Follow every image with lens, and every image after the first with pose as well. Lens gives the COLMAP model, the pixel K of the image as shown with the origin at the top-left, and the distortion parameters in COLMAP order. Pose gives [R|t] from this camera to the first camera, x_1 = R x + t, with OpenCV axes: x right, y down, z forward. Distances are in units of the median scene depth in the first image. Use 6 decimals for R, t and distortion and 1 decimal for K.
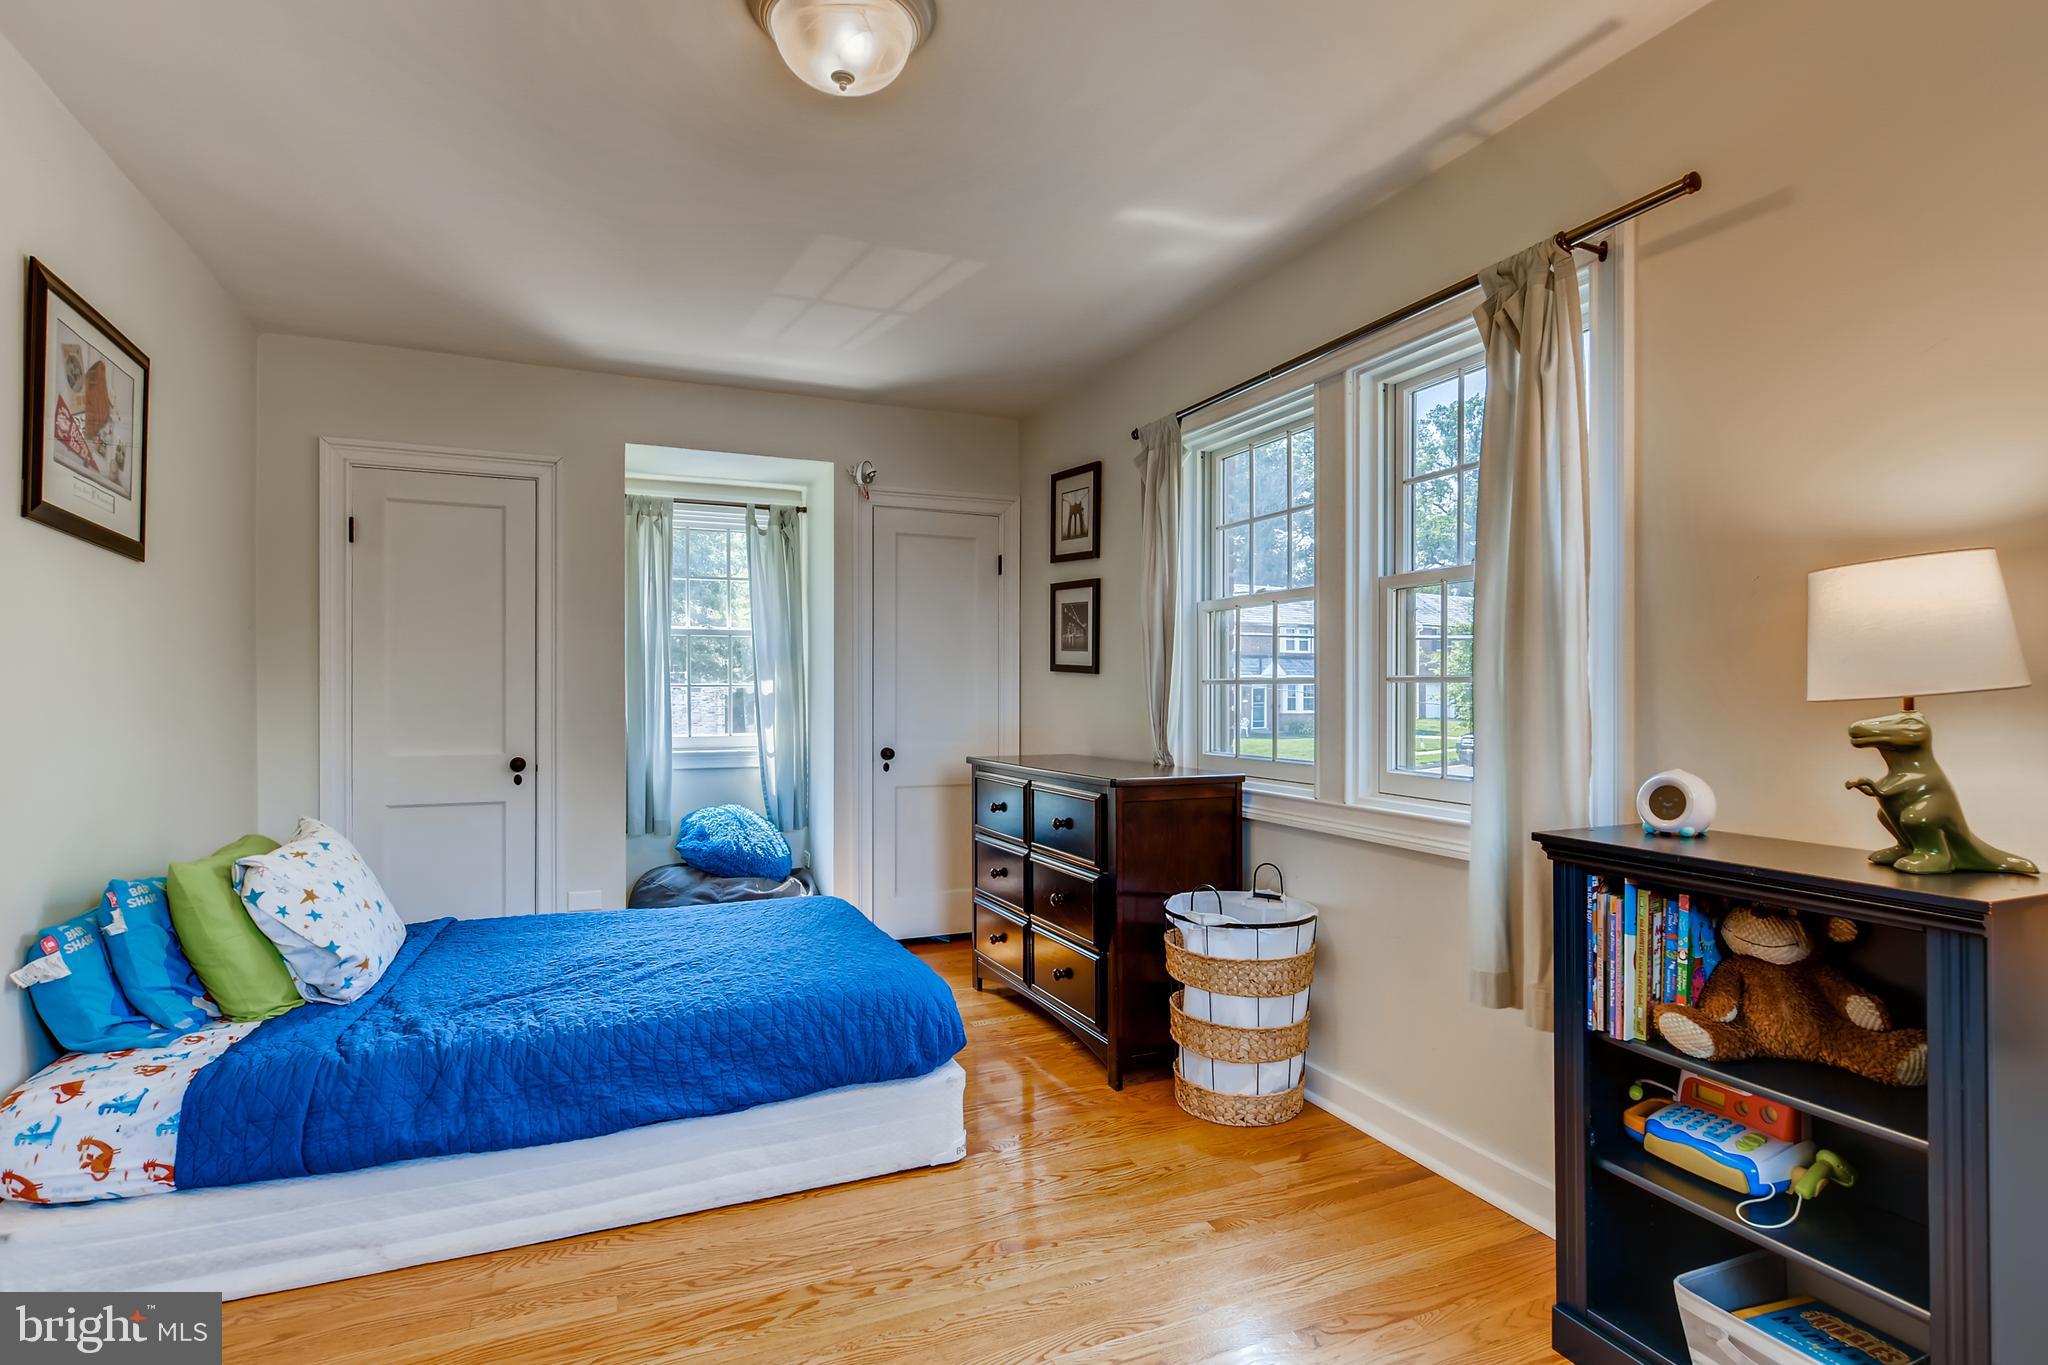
lens RADIAL K [[1034.1, 0, 1027.1], [0, 1034.1, 678.5], [0, 0, 1]] dist [-0.001398, 0.002293]
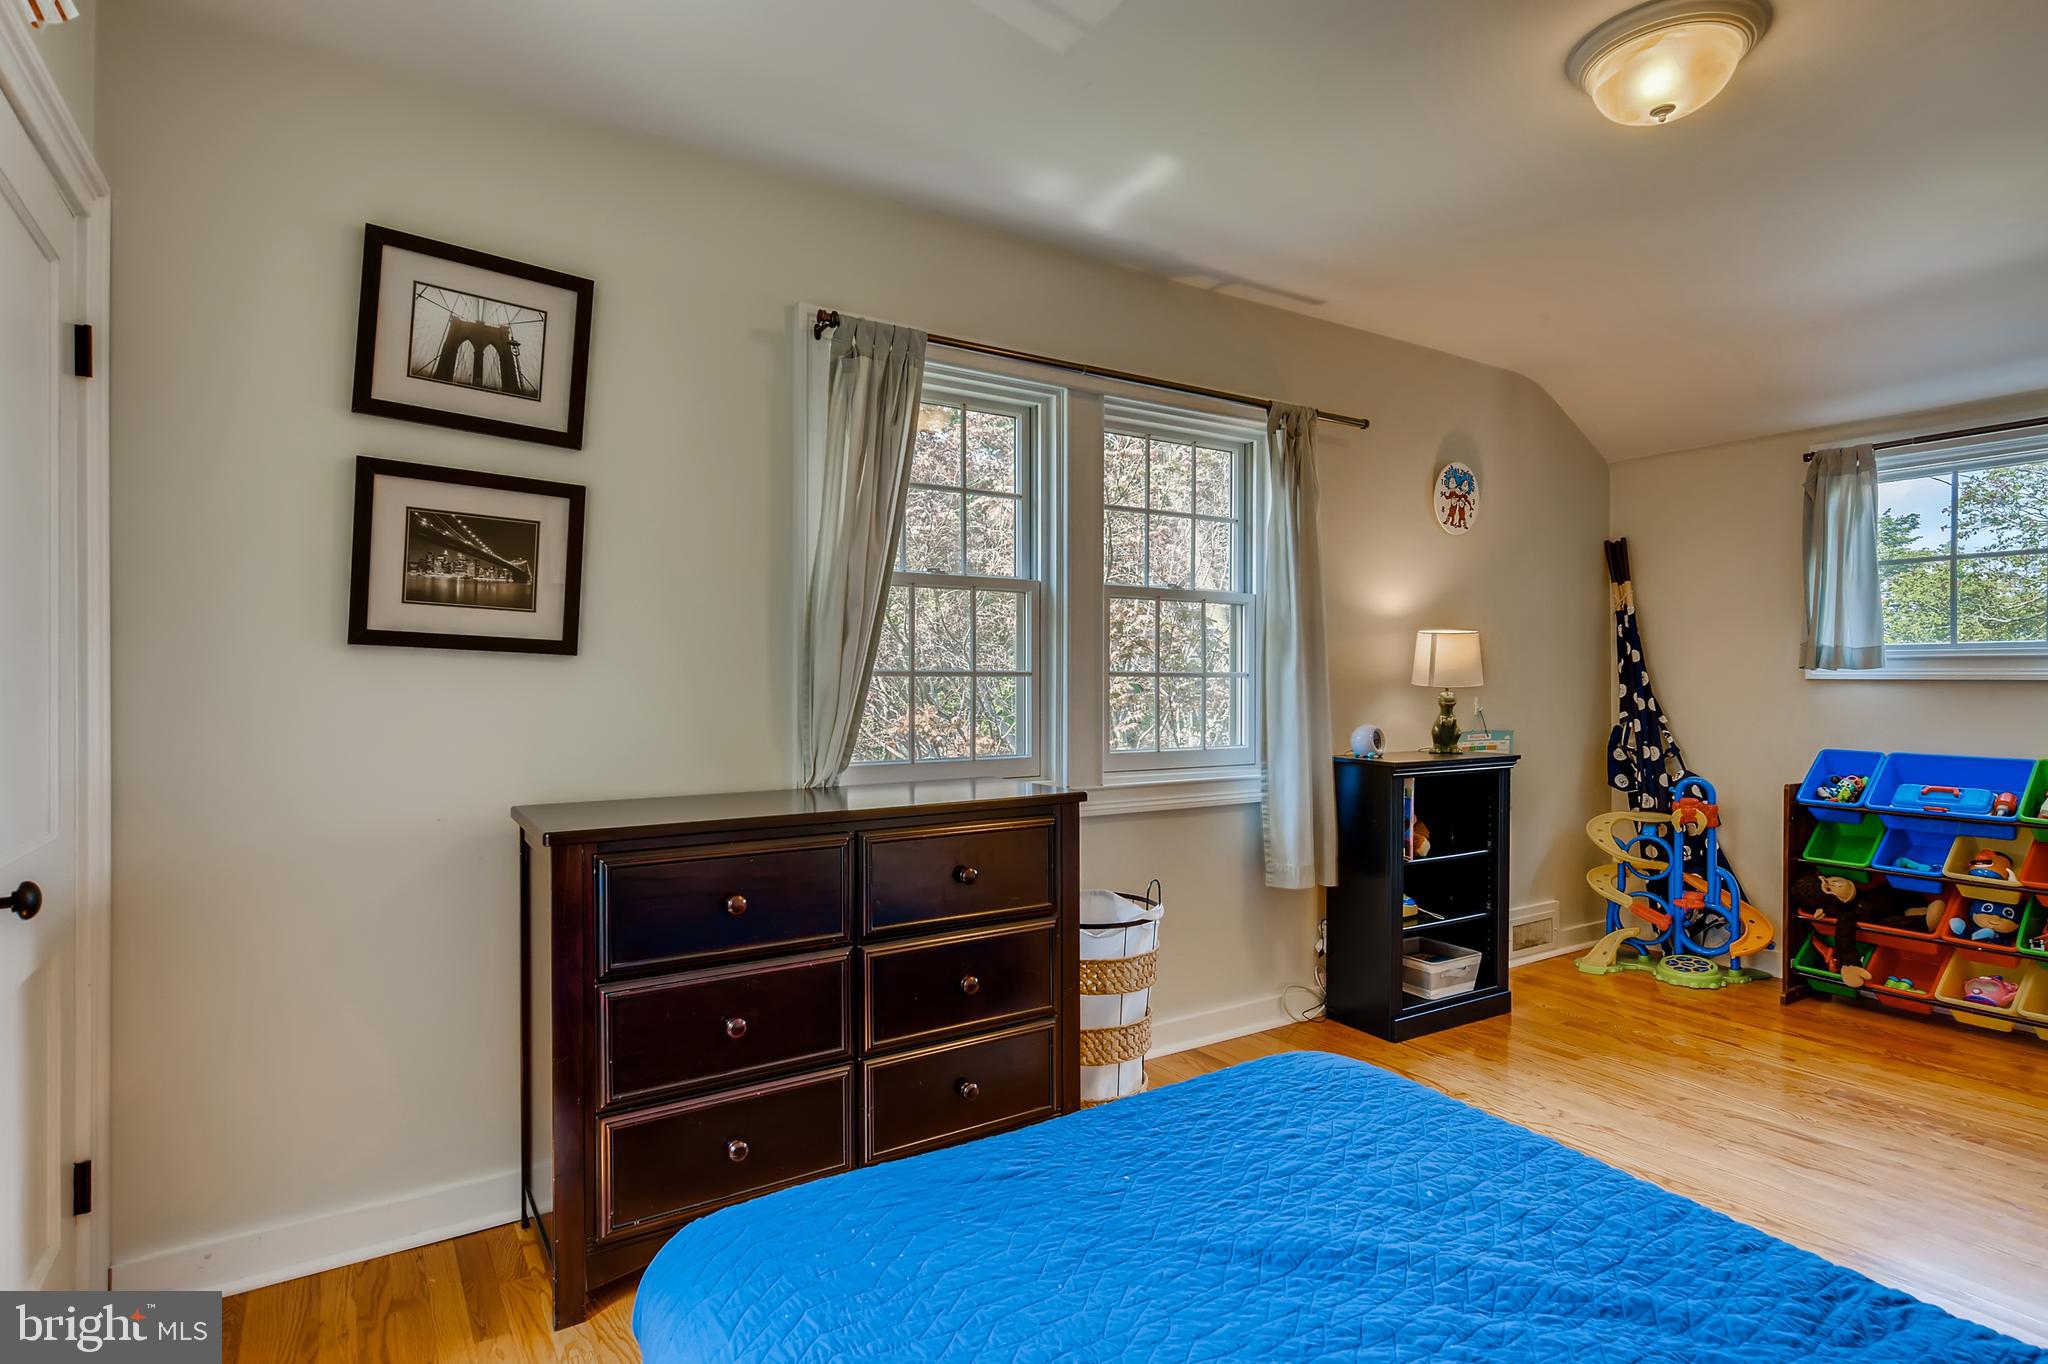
lens RADIAL K [[1034.1, 0, 1024.4], [0, 1034.1, 690.6], [0, 0, 1]] dist [-0.001398, 0.002293]
pose [[-0.143985, -0.003673, 0.989573, -0.524918], [-0.010110, 0.999946, 0.002241, 0.011068], [-0.989528, -0.009682, -0.144014, 0.837400]]
